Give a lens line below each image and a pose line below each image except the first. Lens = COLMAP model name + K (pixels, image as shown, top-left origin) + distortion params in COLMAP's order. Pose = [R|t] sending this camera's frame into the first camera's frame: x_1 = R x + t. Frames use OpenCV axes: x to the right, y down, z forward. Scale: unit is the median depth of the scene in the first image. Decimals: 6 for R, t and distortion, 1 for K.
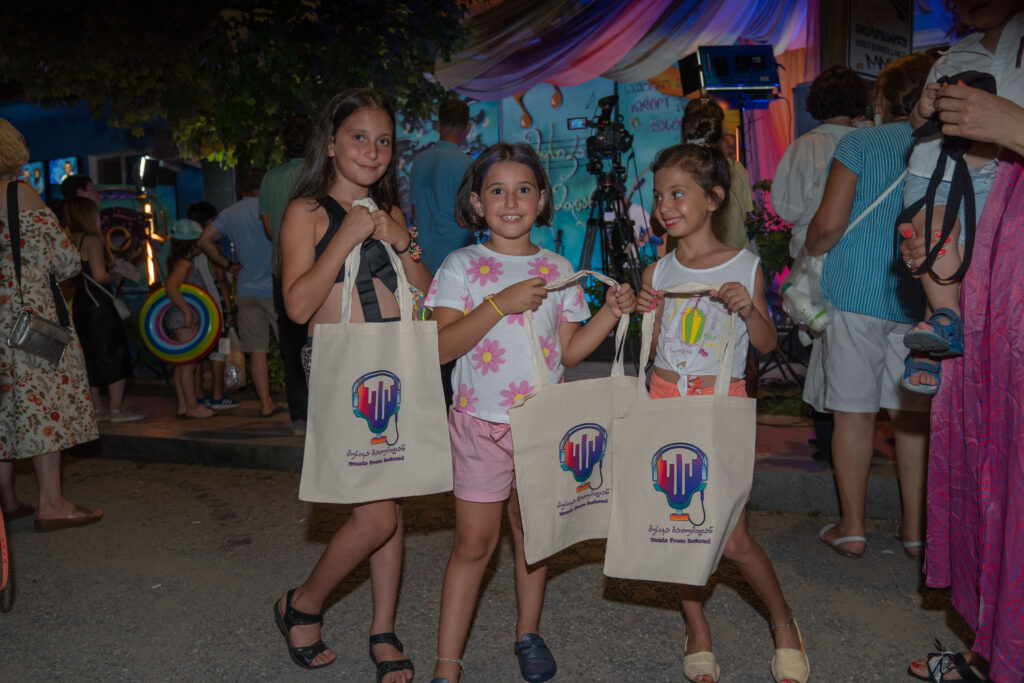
lens RADIAL K [[780.6, 0, 508.3], [0, 780.6, 334.5], [0, 0, 1]] dist [-0.105854, -0.001146]
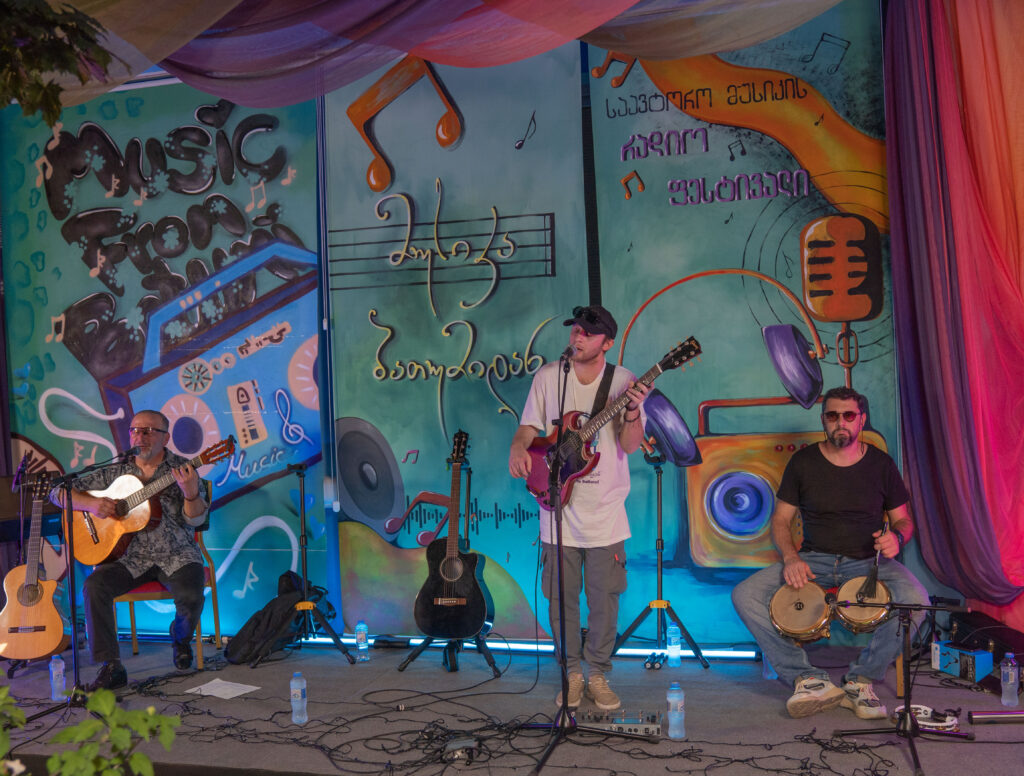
lens RADIAL K [[1003.8, 0, 515.9], [0, 1003.8, 421.7], [0, 0, 1]] dist [-0.093861, 0.075209]
pose [[0.986245, -0.002925, 0.165265, 0.005372], [0.012060, 0.998452, -0.054302, -0.104186], [-0.164851, 0.055548, 0.984753, 0.439202]]
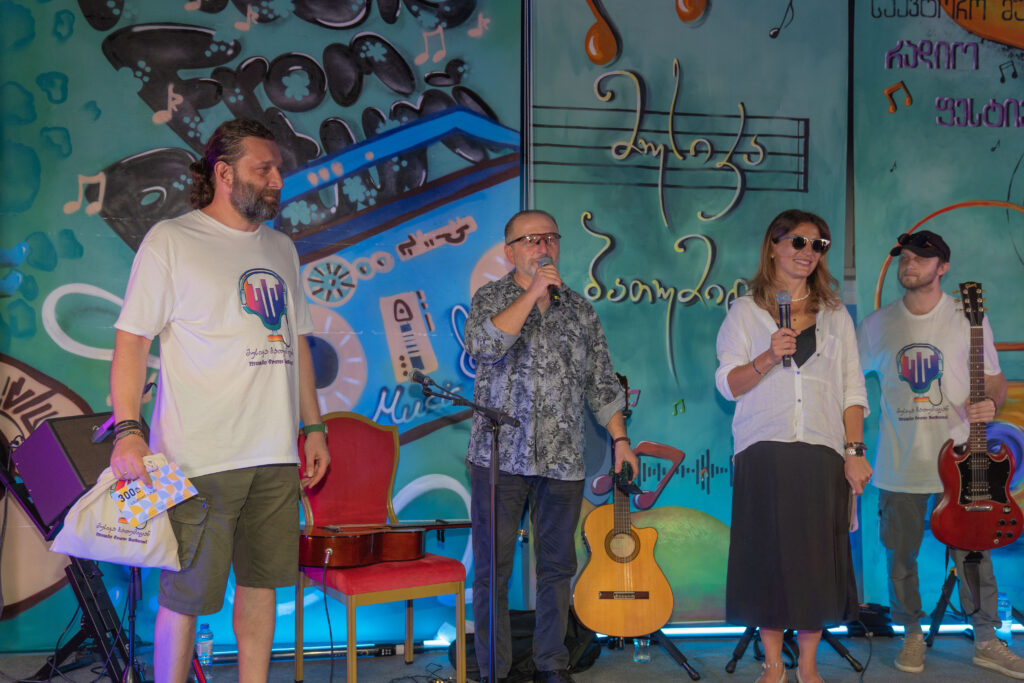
lens RADIAL K [[1120.1, 0, 515.1], [0, 1120.1, 337.5], [0, 0, 1]] dist [0.056404, 0.000000]
pose [[0.830575, 0.046419, 0.554968, -0.291097], [0.003940, 0.996005, -0.089205, -0.097963], [-0.556892, 0.076278, 0.827075, 0.615730]]
